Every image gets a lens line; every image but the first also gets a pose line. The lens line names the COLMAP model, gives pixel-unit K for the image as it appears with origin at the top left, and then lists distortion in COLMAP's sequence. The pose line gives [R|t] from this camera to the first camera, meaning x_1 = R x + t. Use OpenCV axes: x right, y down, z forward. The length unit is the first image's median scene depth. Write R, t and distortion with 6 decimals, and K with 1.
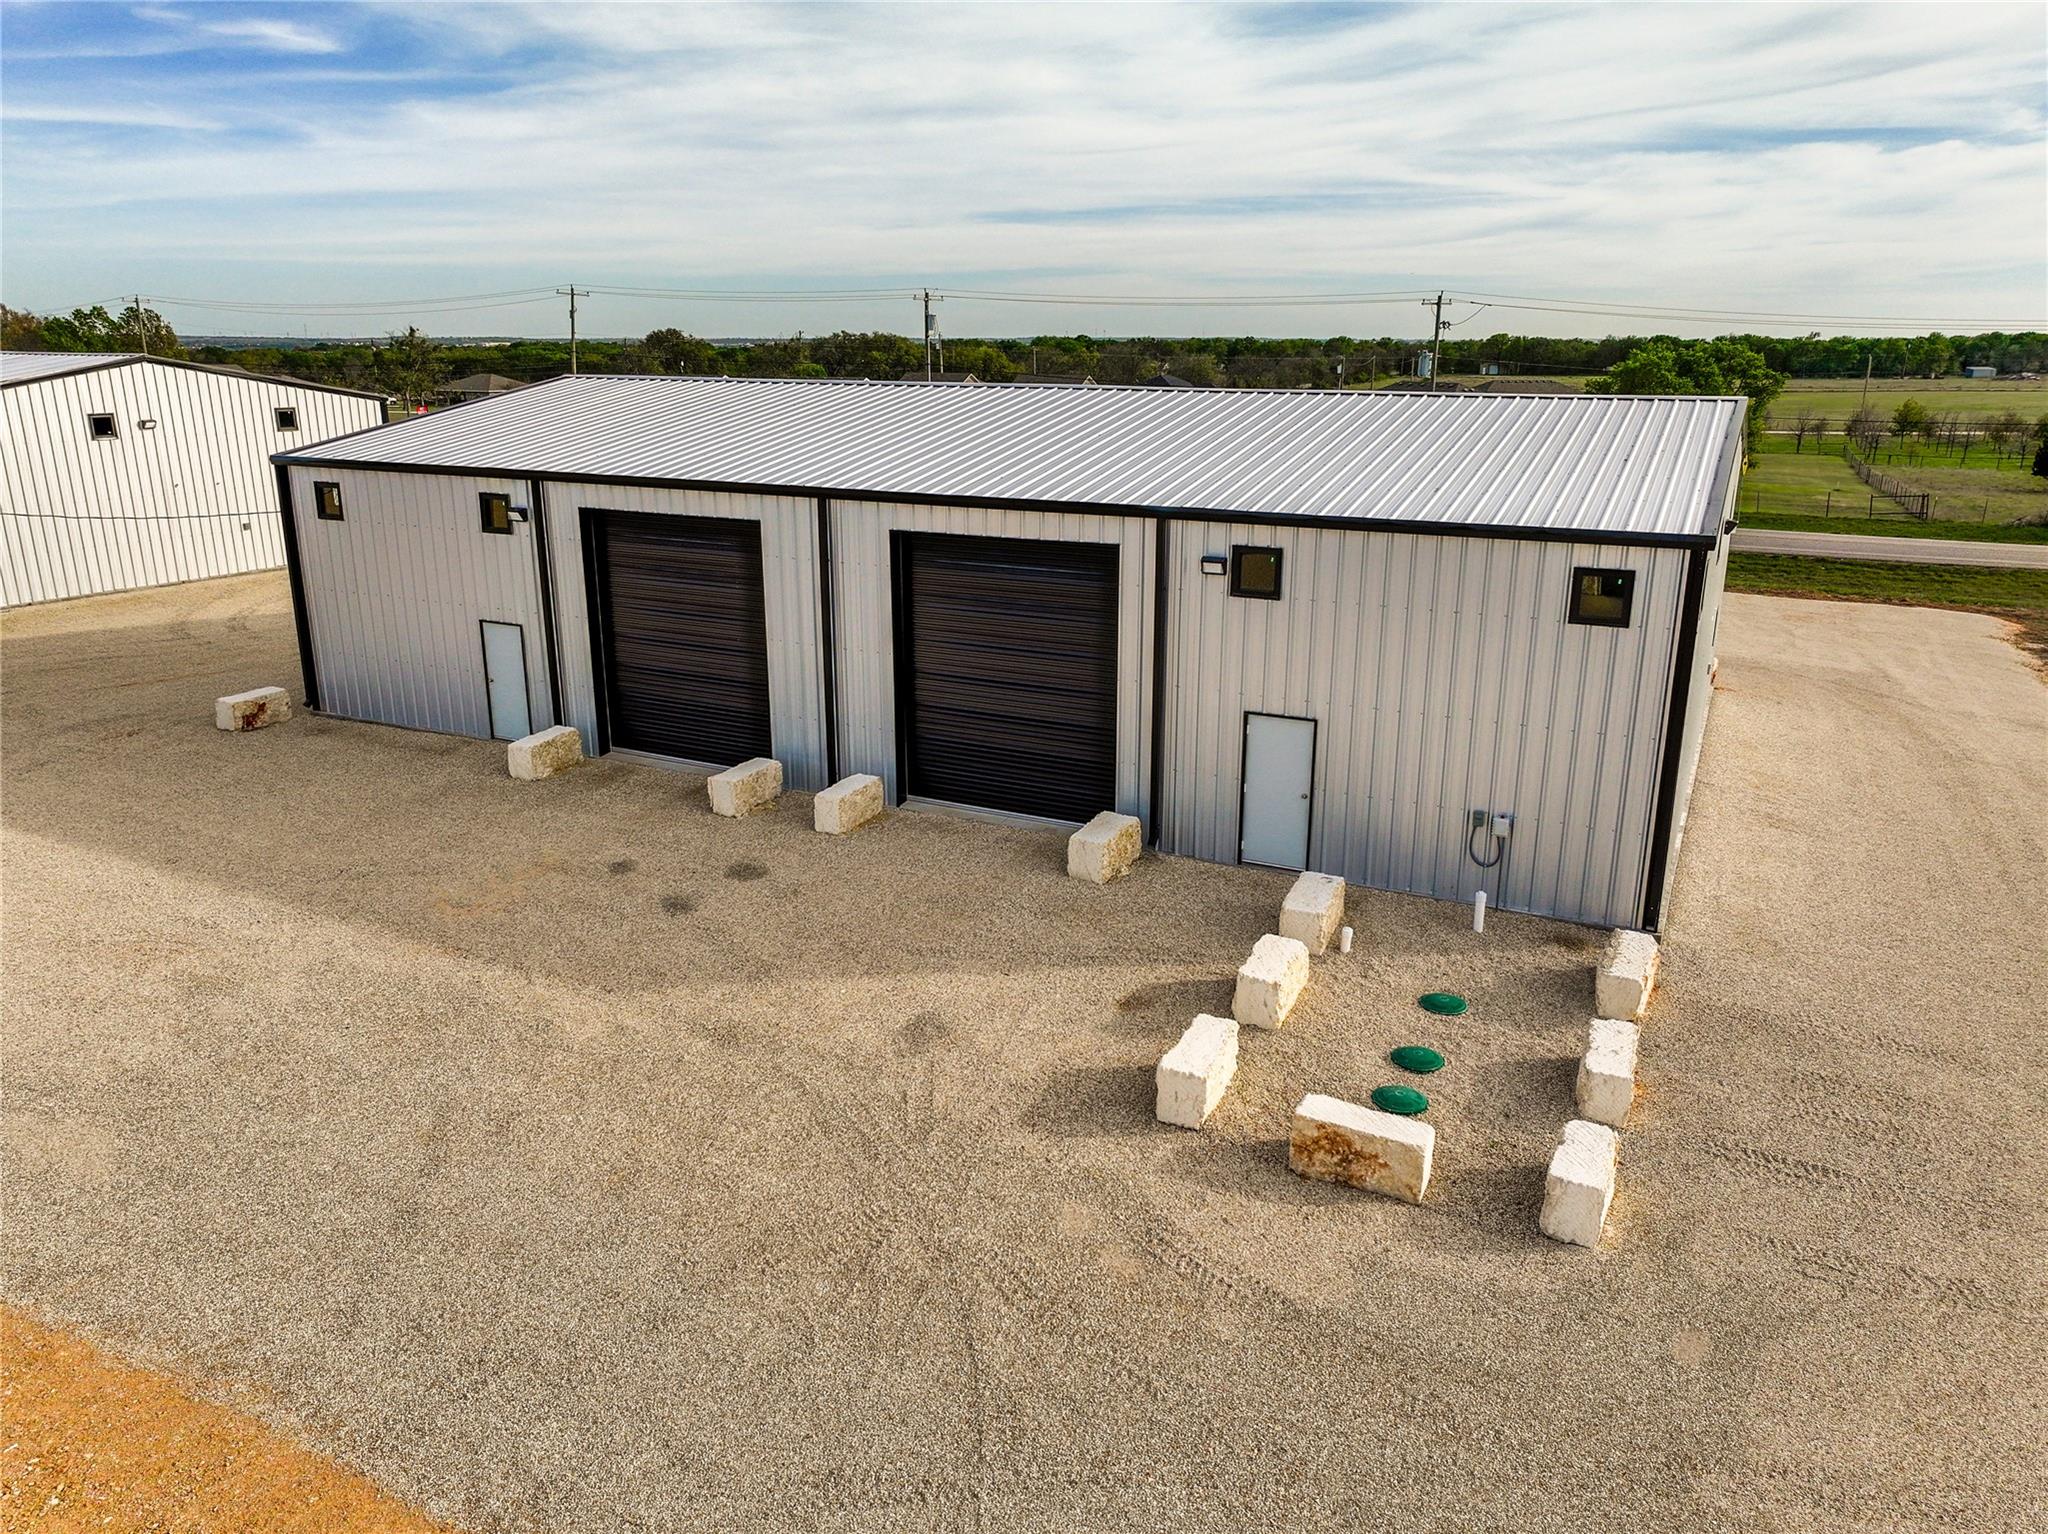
lens RADIAL K [[1440.7, 0, 1030.2], [0, 1440.7, 771.9], [0, 0, 1]] dist [0.000985, 0.014345]
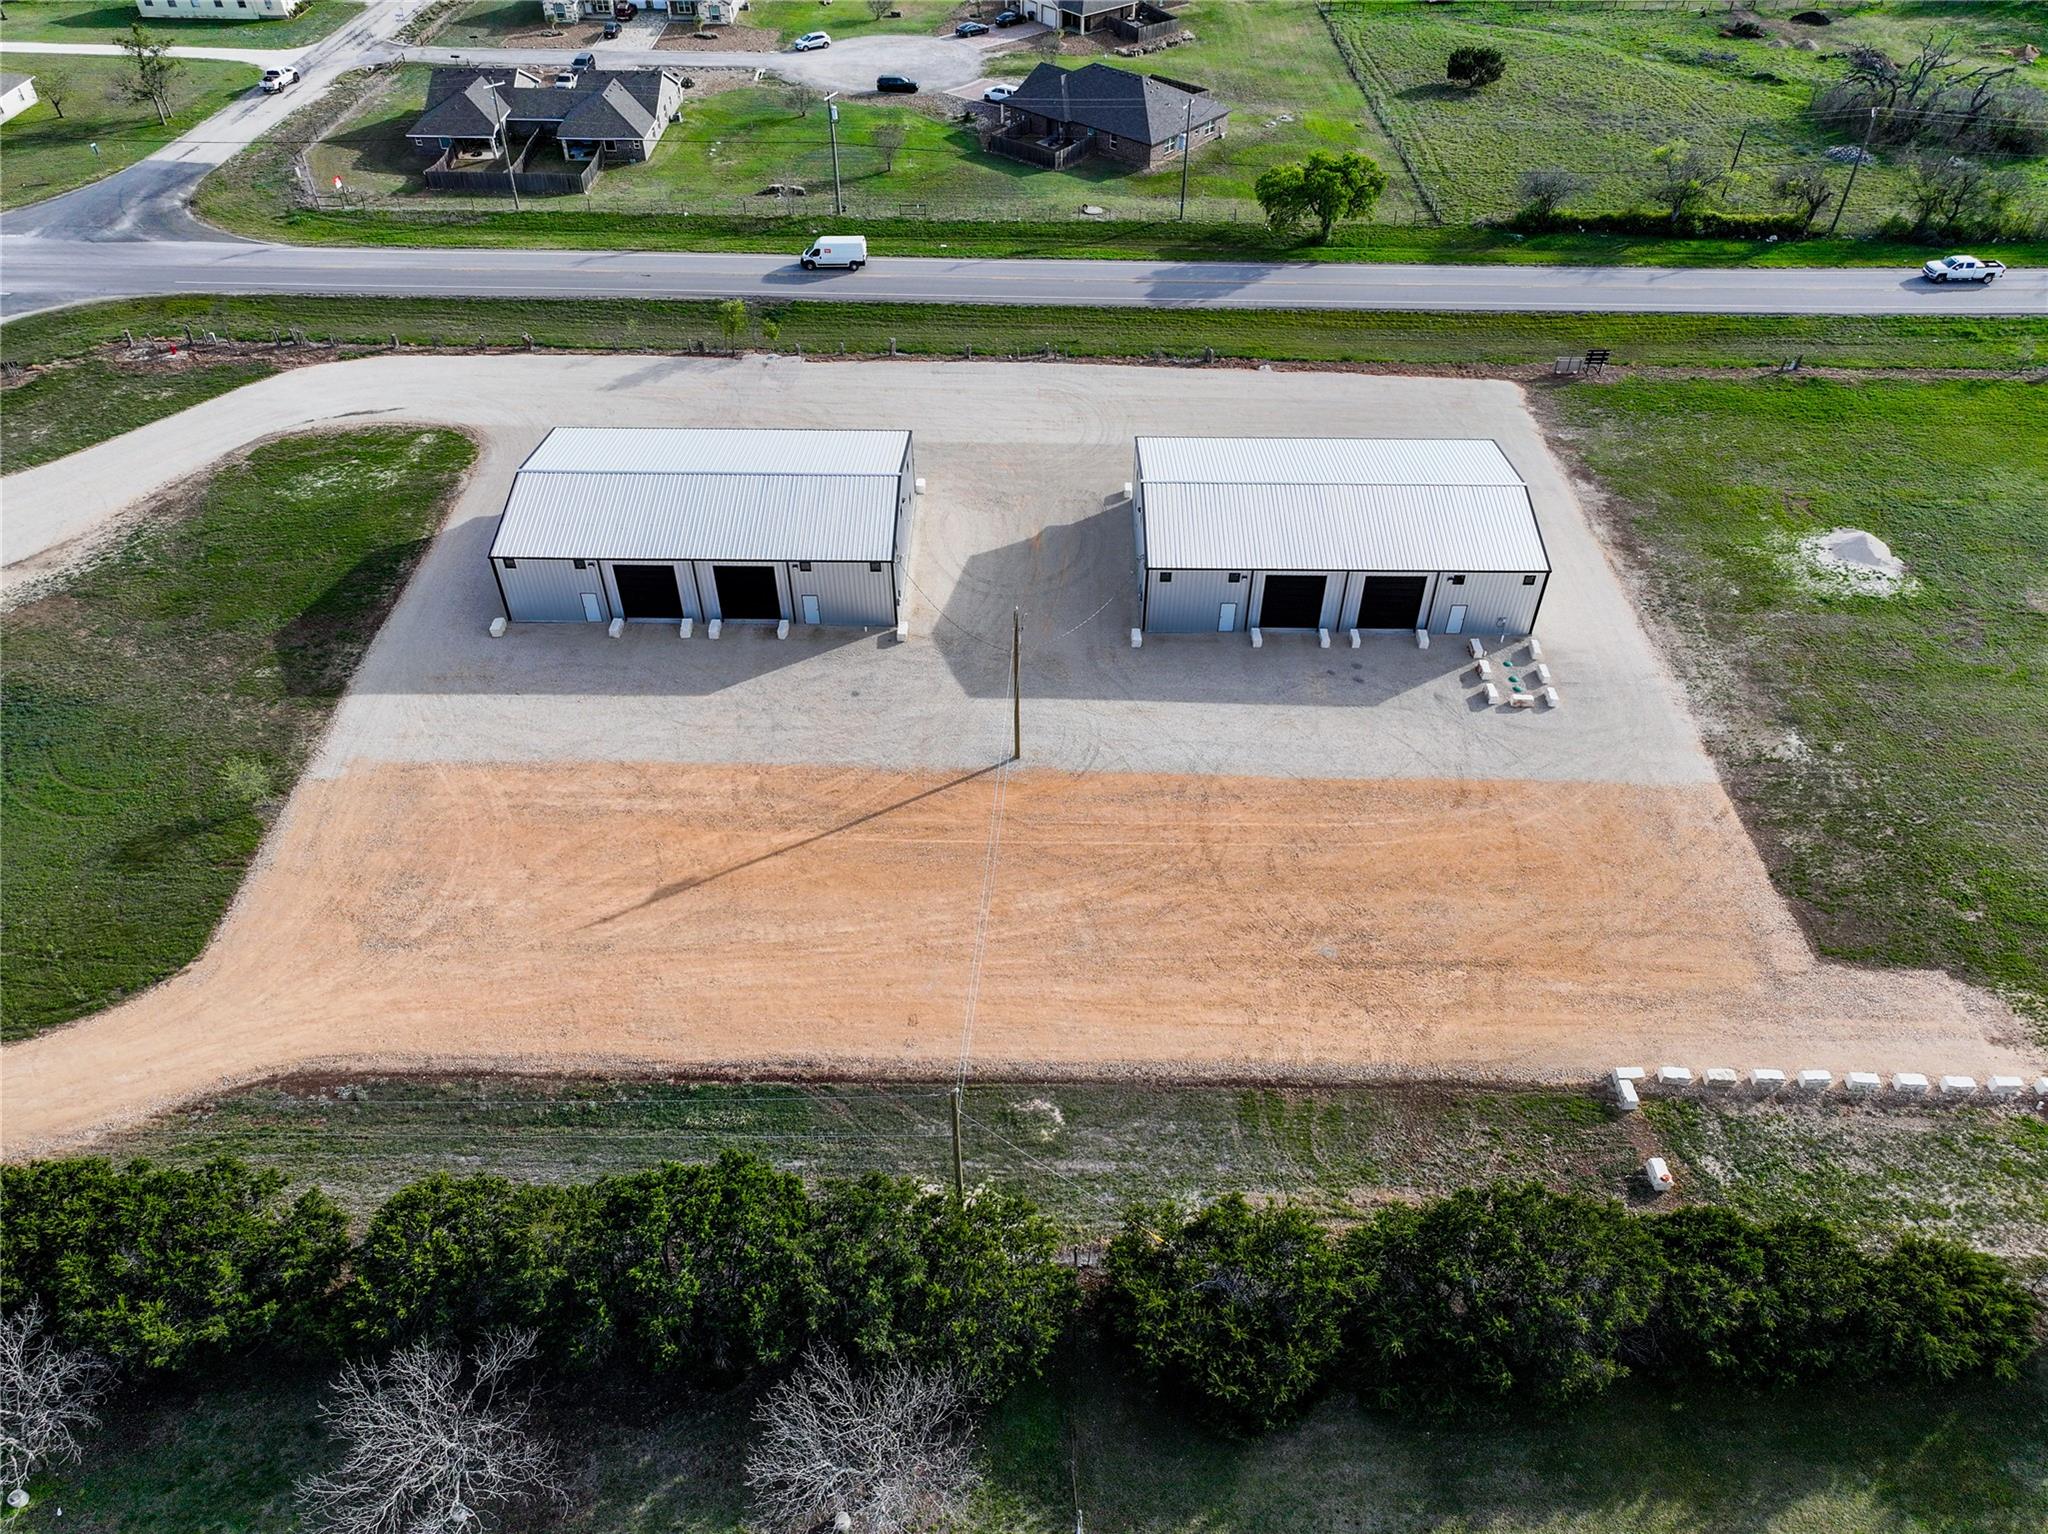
lens RADIAL K [[1440.7, 0, 1033.5], [0, 1440.7, 758.3], [0, 0, 1]] dist [0.000985, 0.014345]
pose [[0.896903, -0.298777, 0.326032, -2.432127], [0.126162, 0.879486, 0.458899, -1.709427], [-0.423848, -0.370455, 0.826508, -2.176911]]
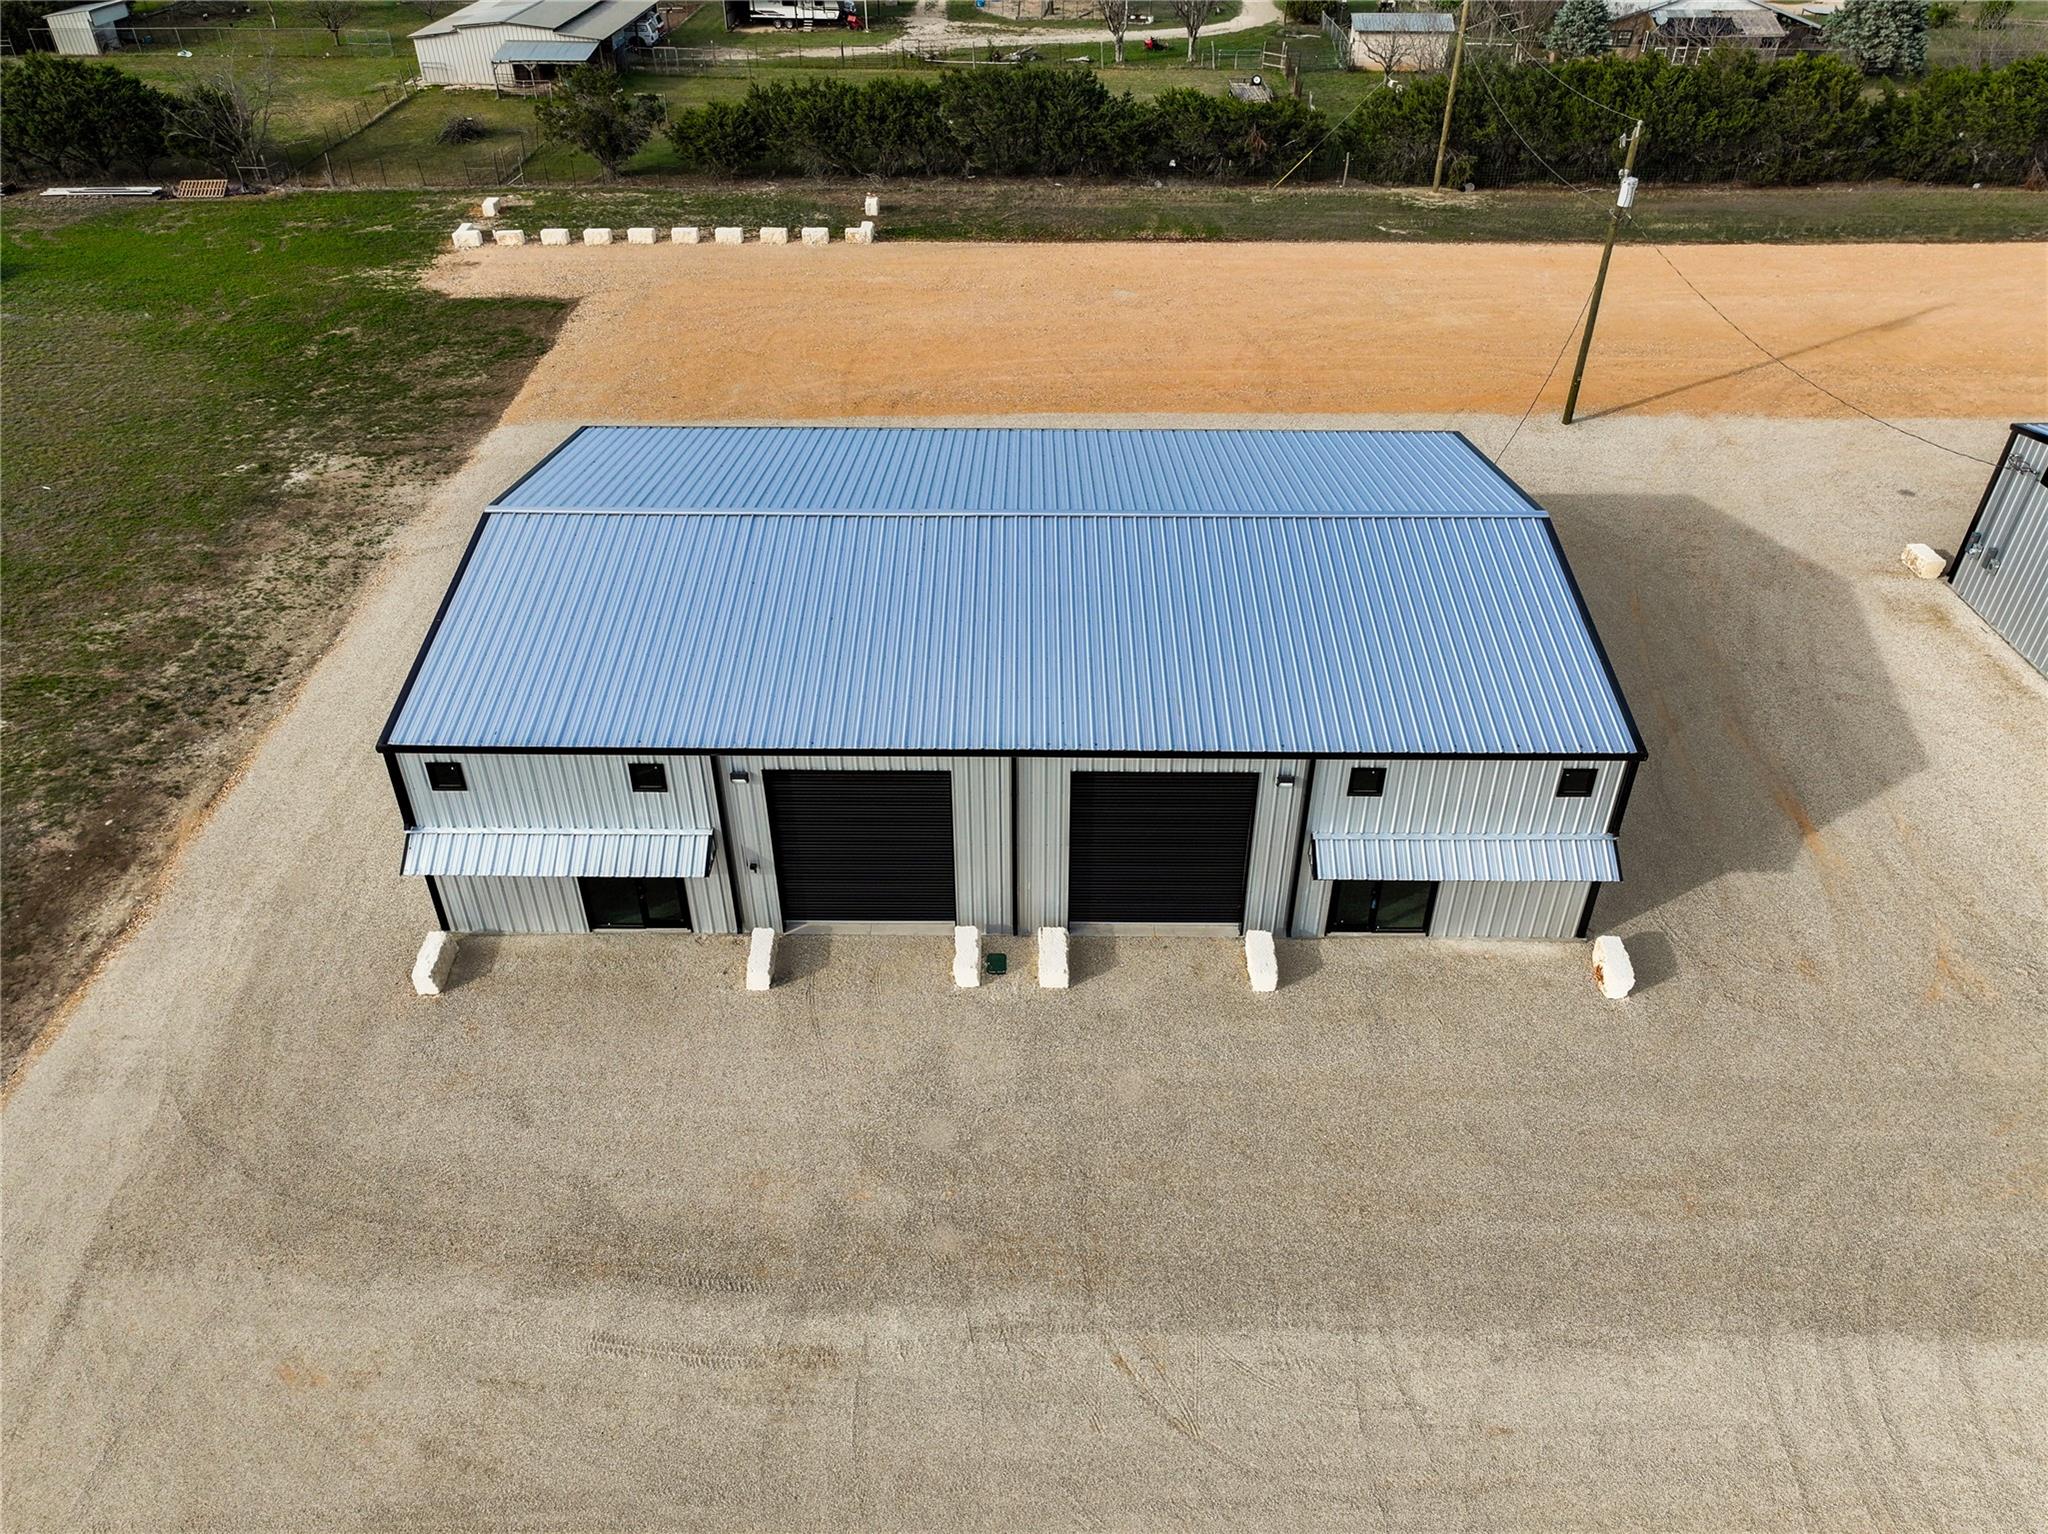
lens RADIAL K [[1440.7, 0, 1032.0], [0, 1440.7, 758.5], [0, 0, 1]] dist [0.000985, 0.014345]
pose [[-0.894660, 0.256190, -0.365991, 0.638856], [-0.135213, 0.625532, 0.768393, -1.380514], [0.425794, 0.736937, -0.524998, 2.319563]]
